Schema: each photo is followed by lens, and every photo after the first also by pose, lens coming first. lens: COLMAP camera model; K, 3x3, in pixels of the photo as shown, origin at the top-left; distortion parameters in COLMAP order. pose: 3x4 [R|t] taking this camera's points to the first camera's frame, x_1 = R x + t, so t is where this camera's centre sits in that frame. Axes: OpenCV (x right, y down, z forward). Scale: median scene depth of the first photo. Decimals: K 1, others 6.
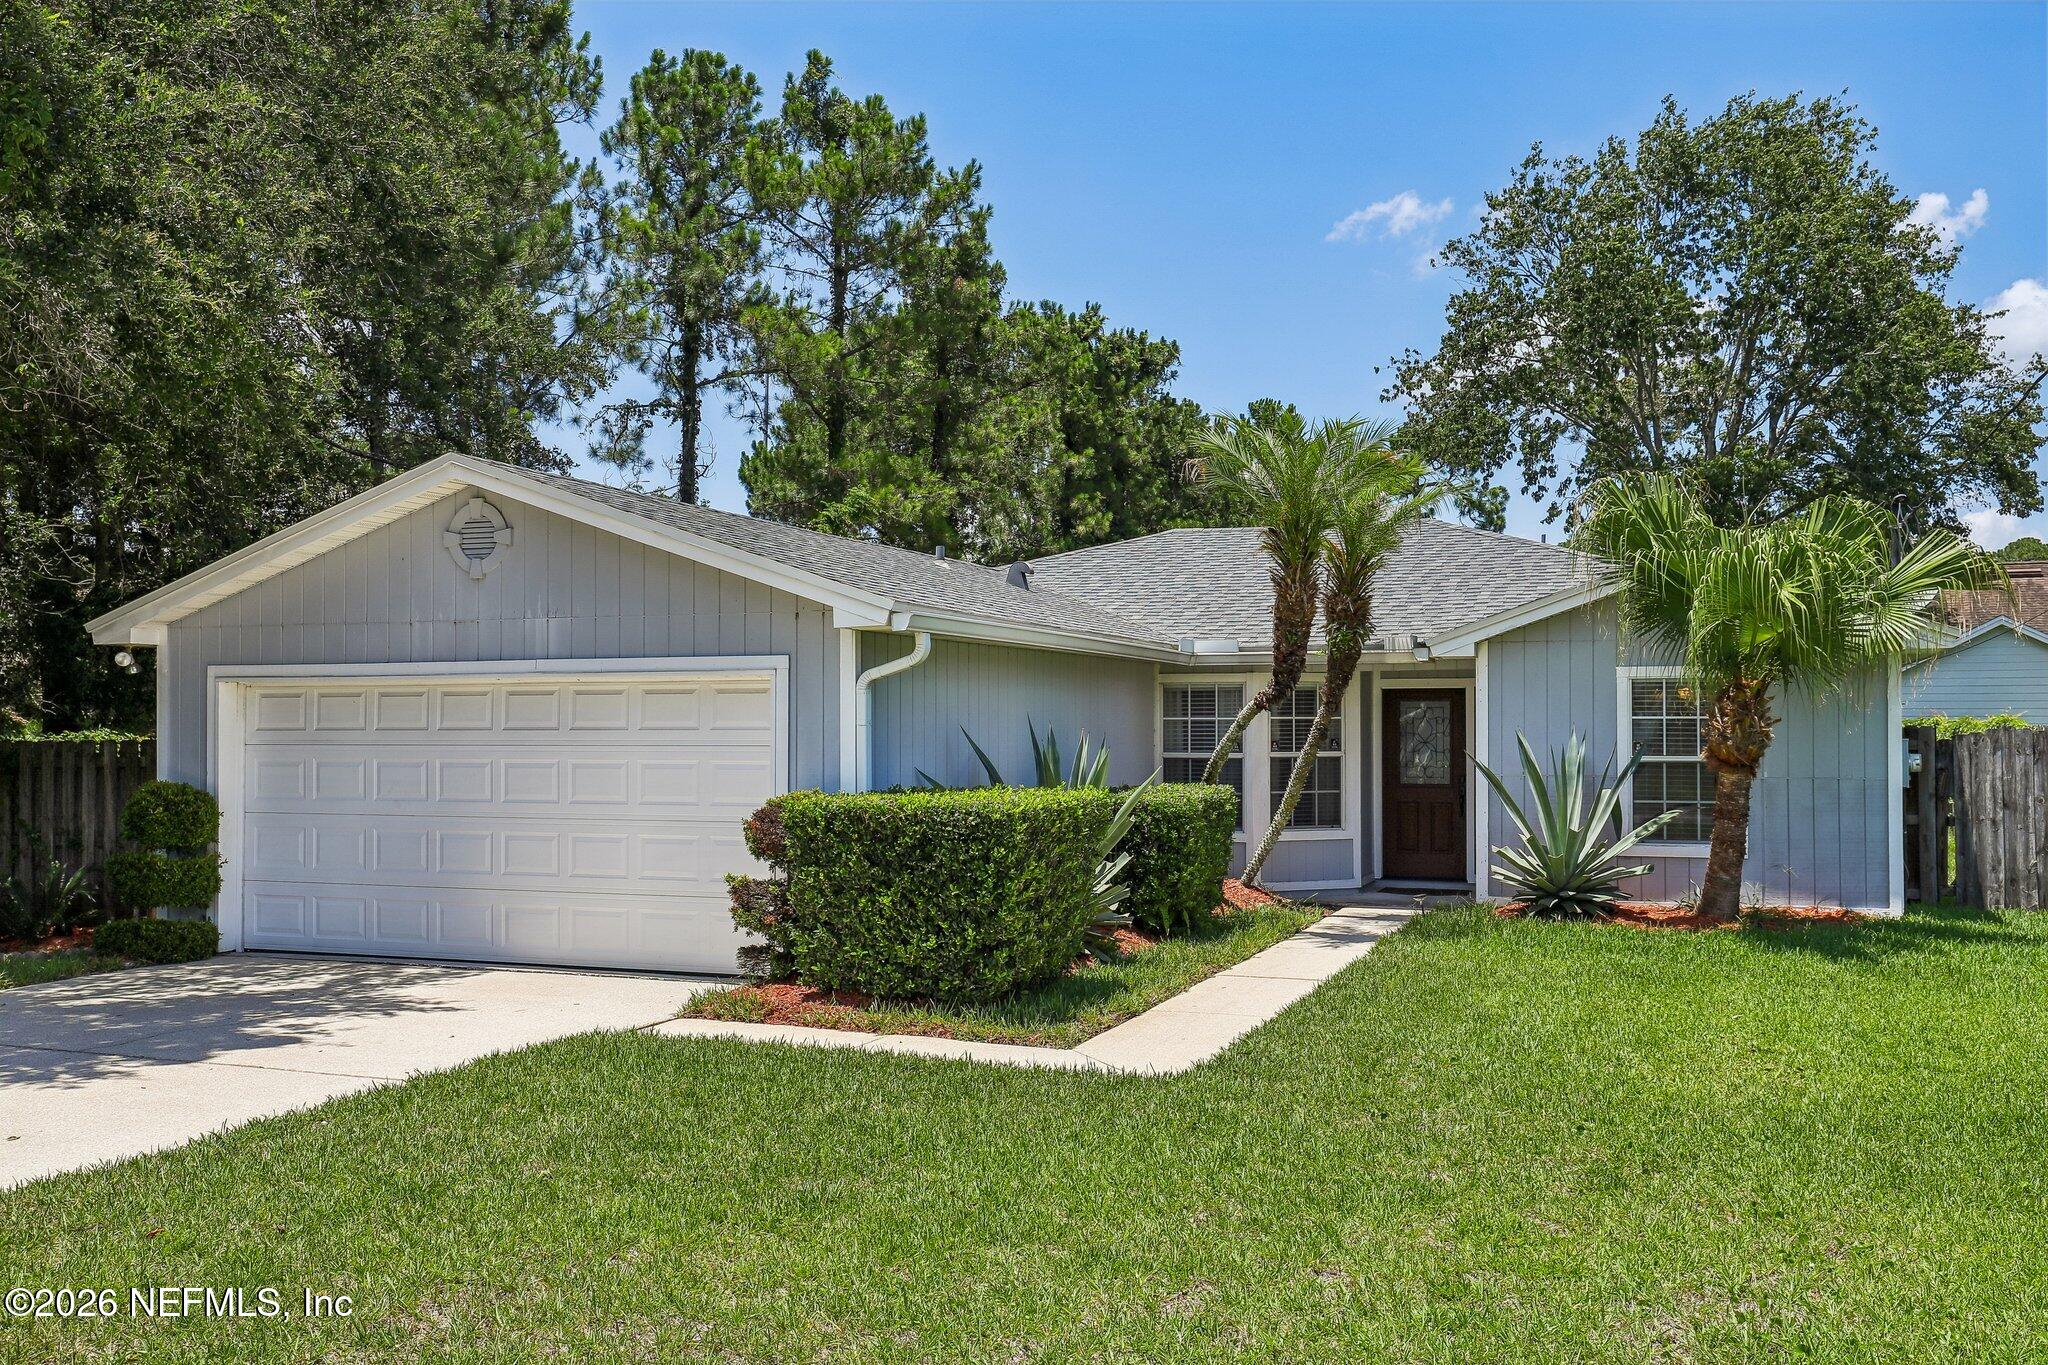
lens RADIAL K [[1796.6, 0, 1043.4], [0, 1796.6, 677.3], [0, 0, 1]] dist [0.007478, 0.001132]
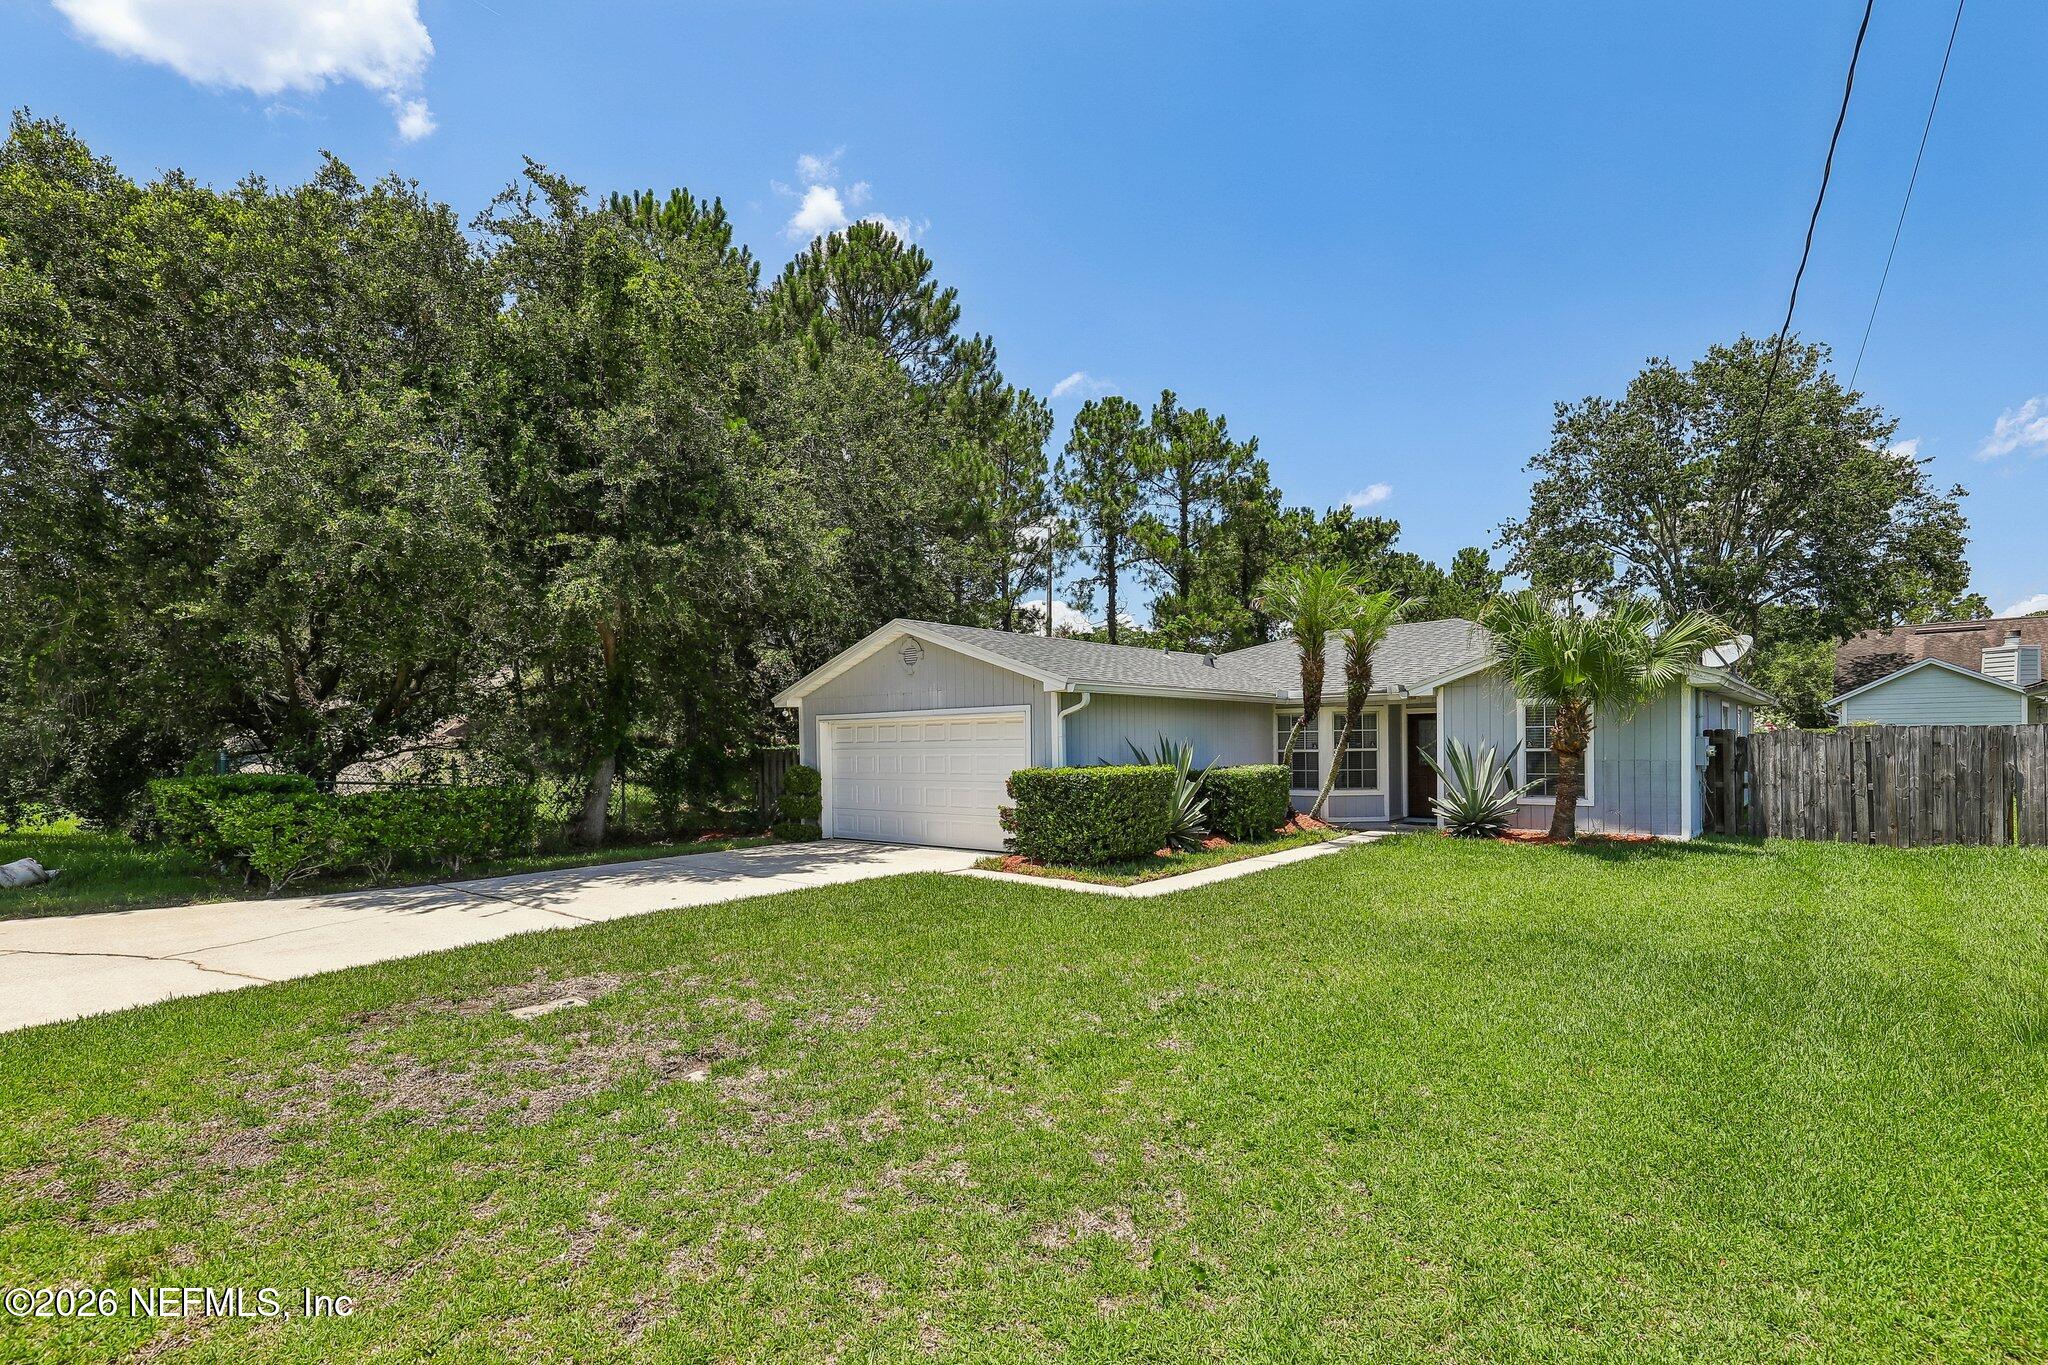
lens RADIAL K [[954.6, 0, 1035.8], [0, 954.6, 750.8], [0, 0, 1]] dist [-0.001732, -0.000579]
pose [[0.941347, -0.009383, -0.337311, 0.189803], [0.021730, 0.999224, 0.032846, 0.004274], [0.336741, -0.038249, 0.940820, -0.055833]]
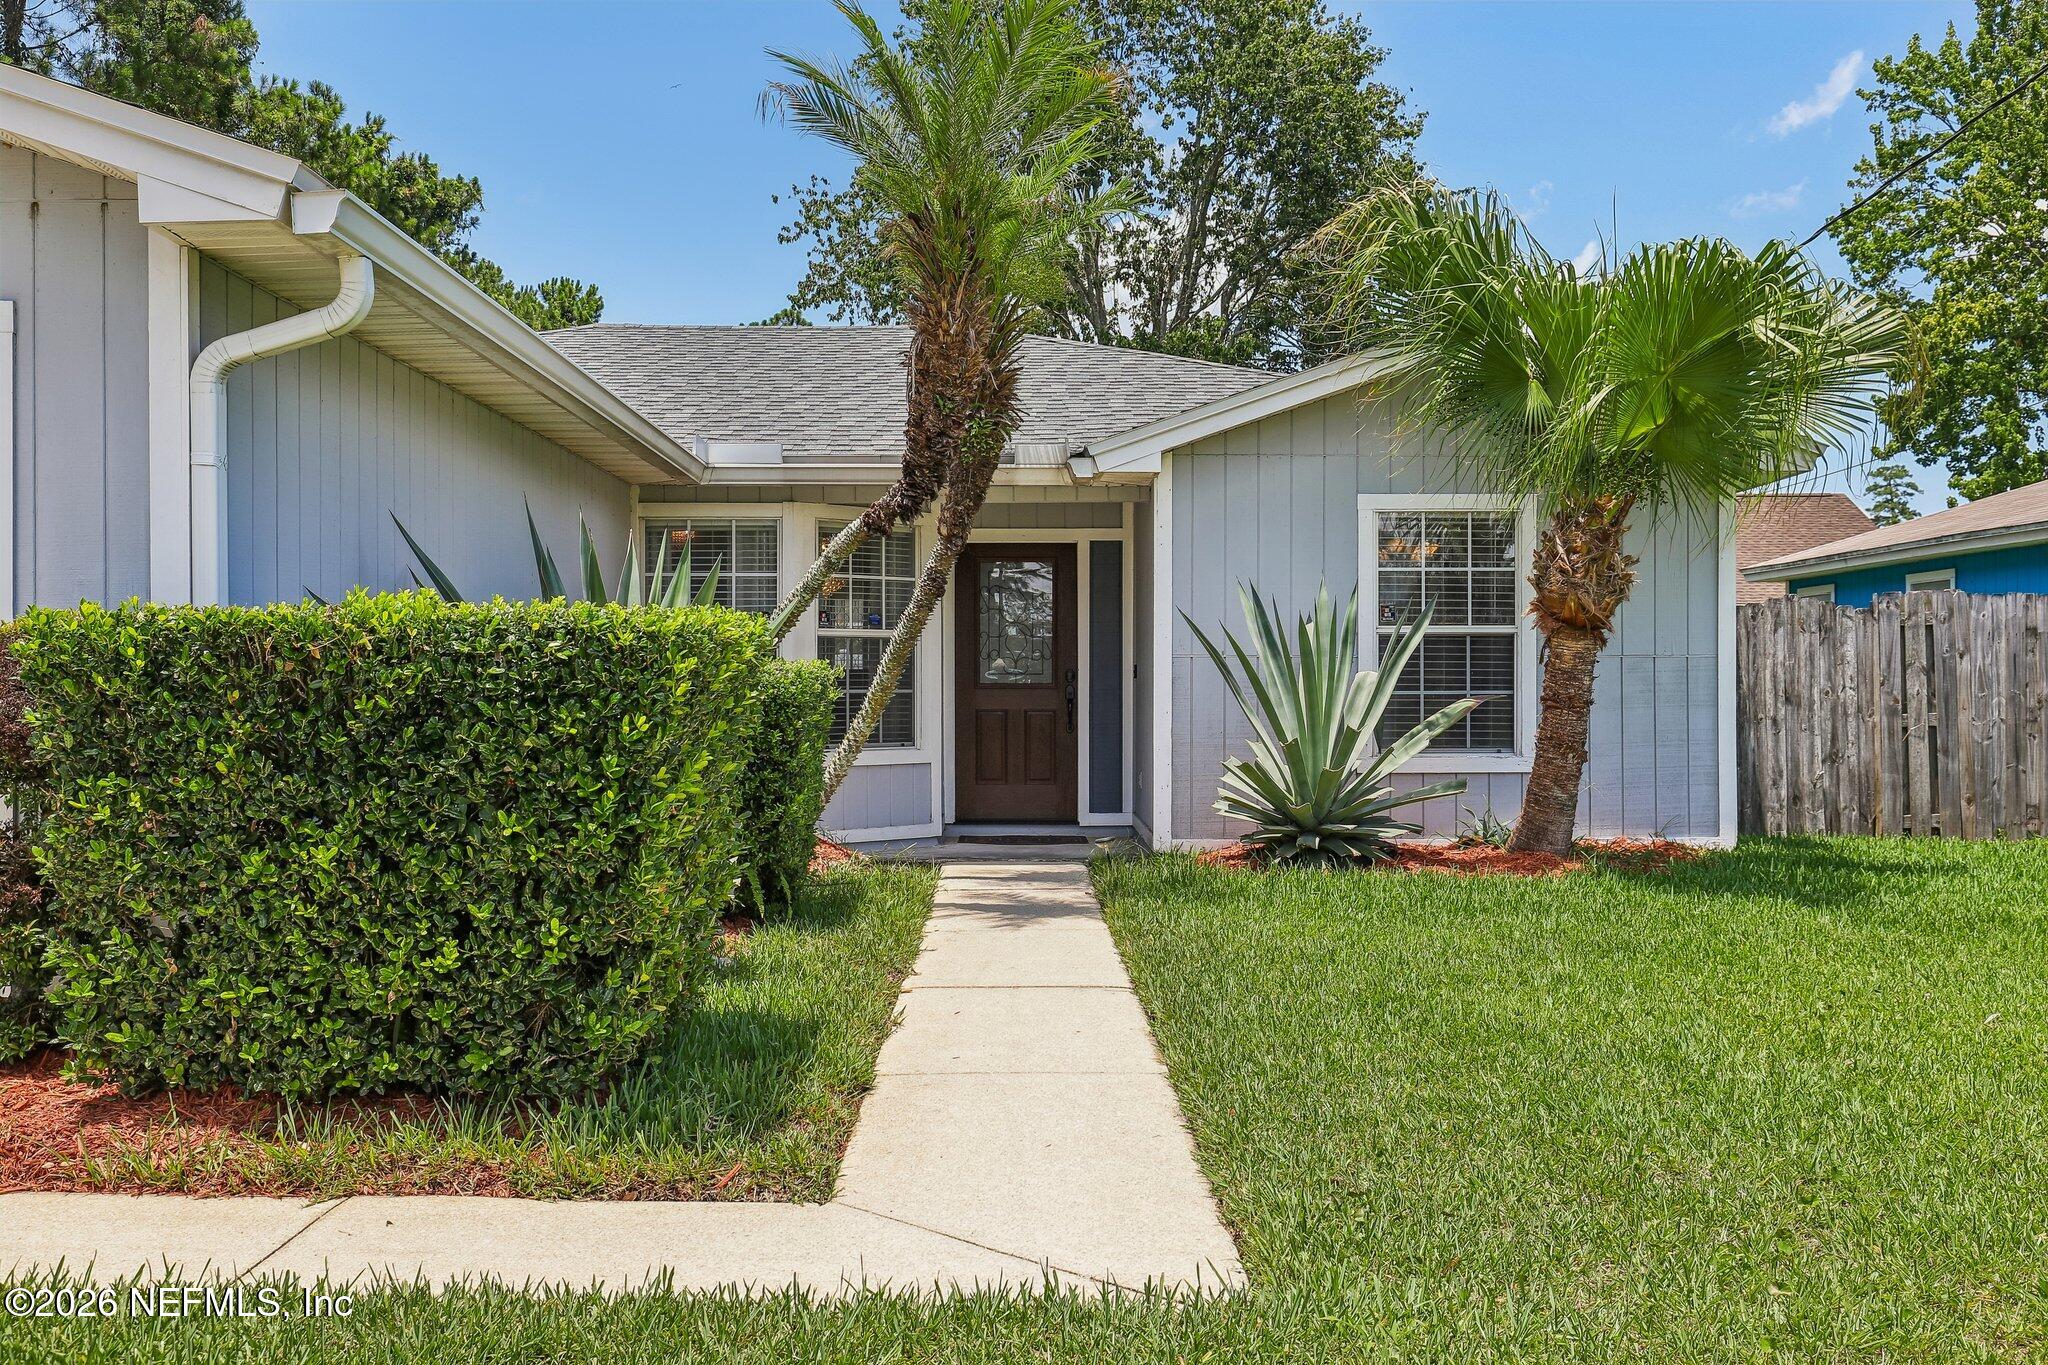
lens RADIAL K [[1955.3, 0, 1024.0], [0, 1955.3, 682.5], [0, 0, 1]] dist [0.006252, -0.011730]
pose [[0.930188, 0.000079, 0.367084, -0.068055], [-0.008774, 0.999719, 0.022018, 0.050353], [-0.366980, -0.023702, 0.929927, 0.364650]]
